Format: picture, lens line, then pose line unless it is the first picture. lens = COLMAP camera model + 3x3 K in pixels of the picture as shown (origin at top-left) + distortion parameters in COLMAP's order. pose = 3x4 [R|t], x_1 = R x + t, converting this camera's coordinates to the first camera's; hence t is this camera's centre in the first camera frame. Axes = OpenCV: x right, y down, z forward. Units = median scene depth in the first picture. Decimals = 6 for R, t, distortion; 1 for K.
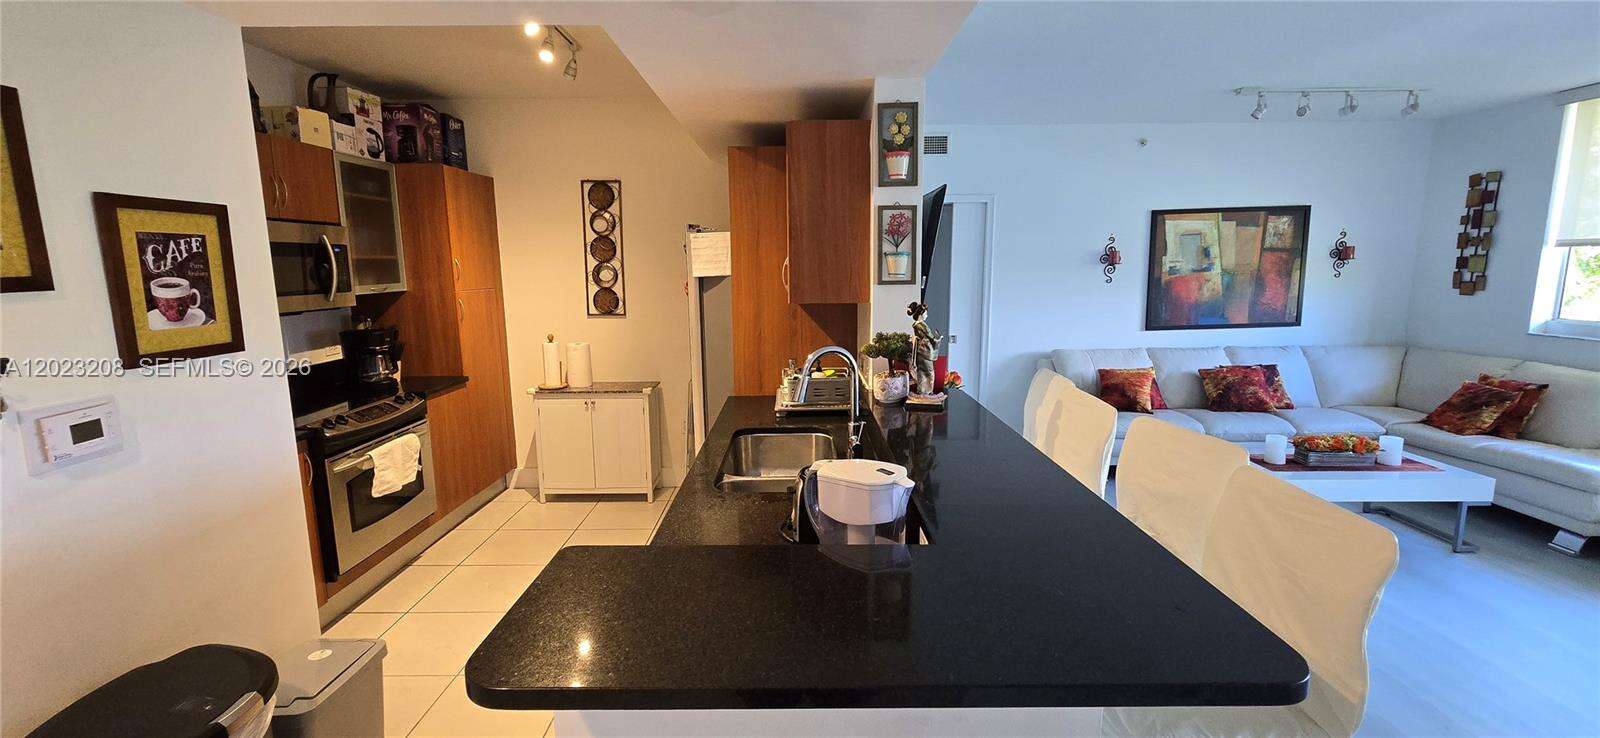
lens RADIAL K [[657.9, 0, 799.2], [0, 657.9, 367.7], [0, 0, 1]] dist [0.000488, -0.000404]
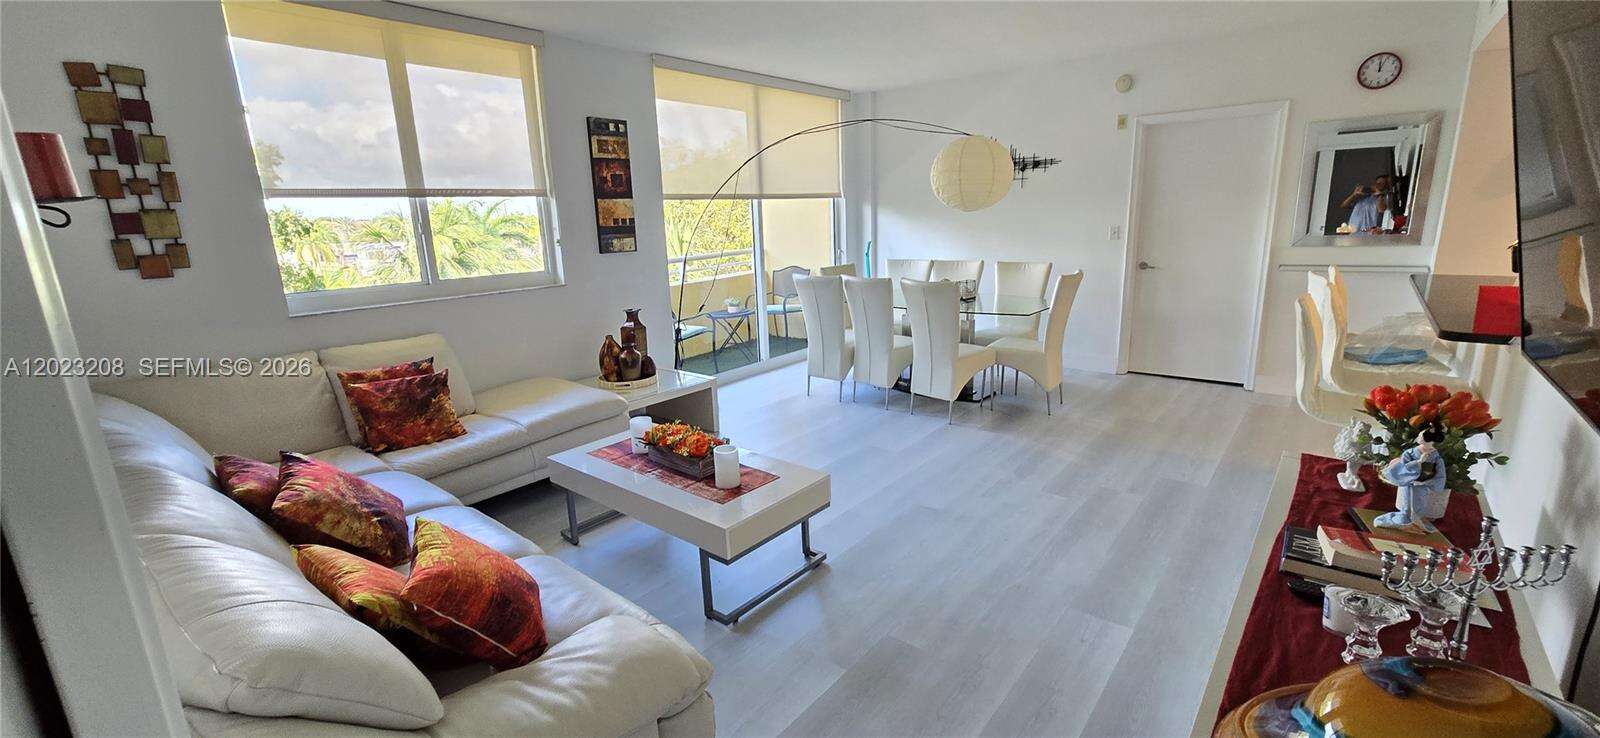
lens RADIAL K [[657.9, 0, 797.9], [0, 657.9, 373.2], [0, 0, 1]] dist [0.000488, -0.000404]
pose [[-0.780873, -0.120032, 0.613049, 0.202933], [0.132883, 0.926989, 0.350761, -0.179757], [-0.610393, 0.355364, -0.707911, 1.213831]]
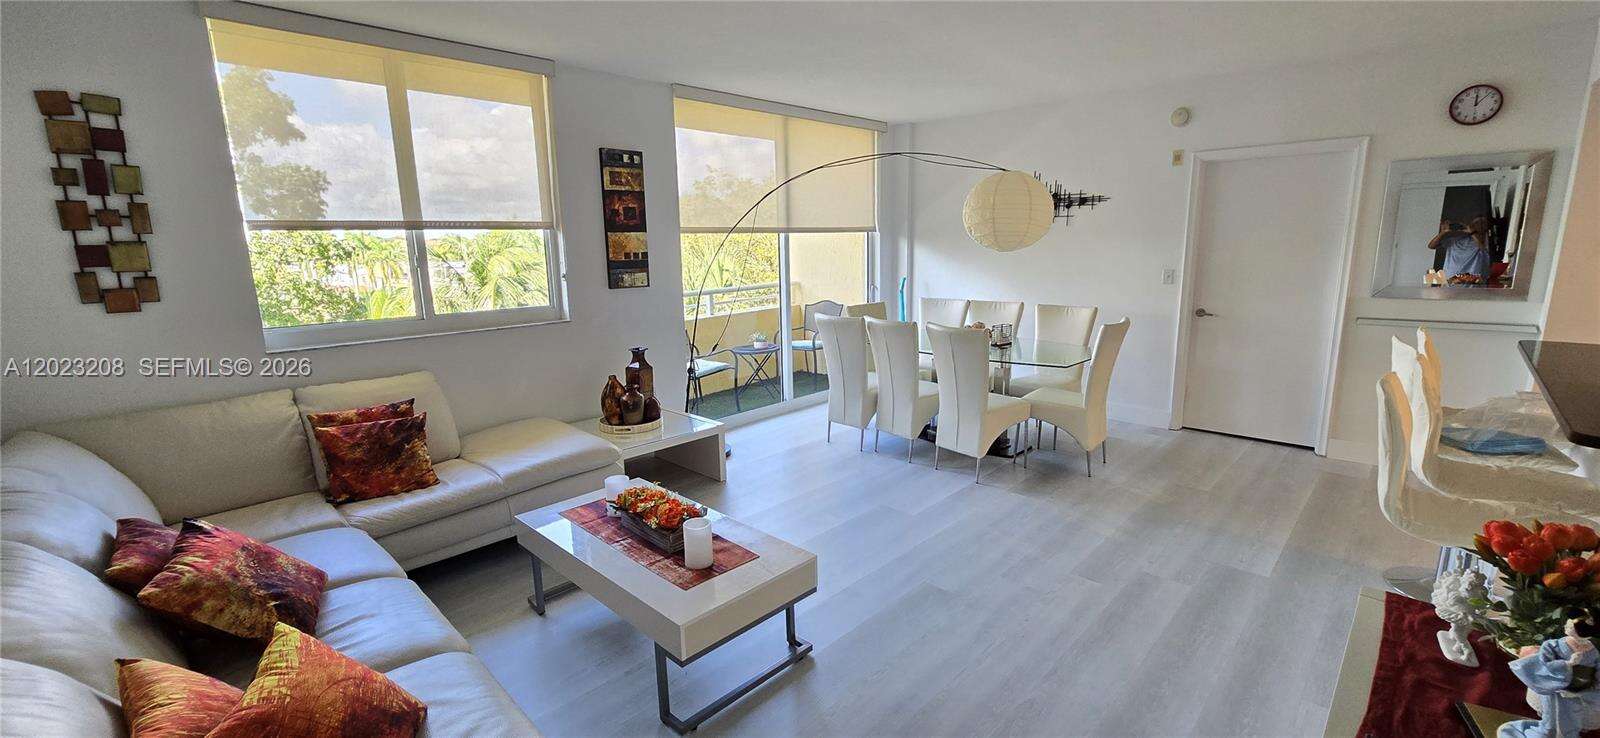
lens RADIAL K [[657.9, 0, 807.6], [0, 657.9, 371.2], [0, 0, 1]] dist [0.000488, -0.000404]
pose [[-0.736242, -0.118255, 0.666306, 0.210296], [0.123919, 0.944405, 0.304537, -0.179694], [-0.665275, 0.306781, -0.680657, 1.115078]]
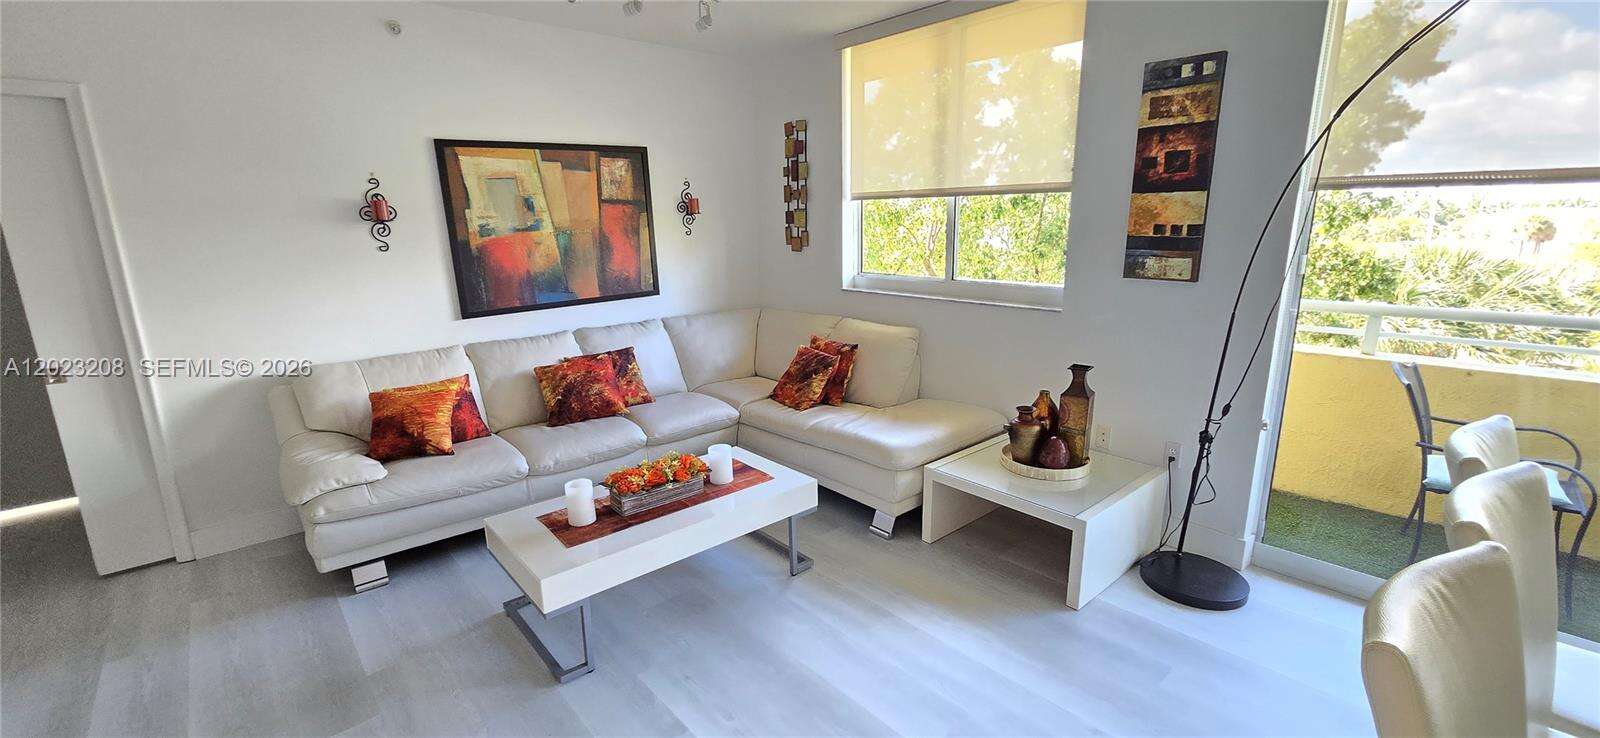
lens RADIAL K [[657.9, 0, 807.9], [0, 657.9, 368.4], [0, 0, 1]] dist [0.000488, -0.000404]
pose [[0.737289, -0.154169, 0.657751, 0.406561], [0.112762, 0.988039, 0.105187, -0.045070], [-0.666100, -0.003384, 0.745855, 0.300441]]
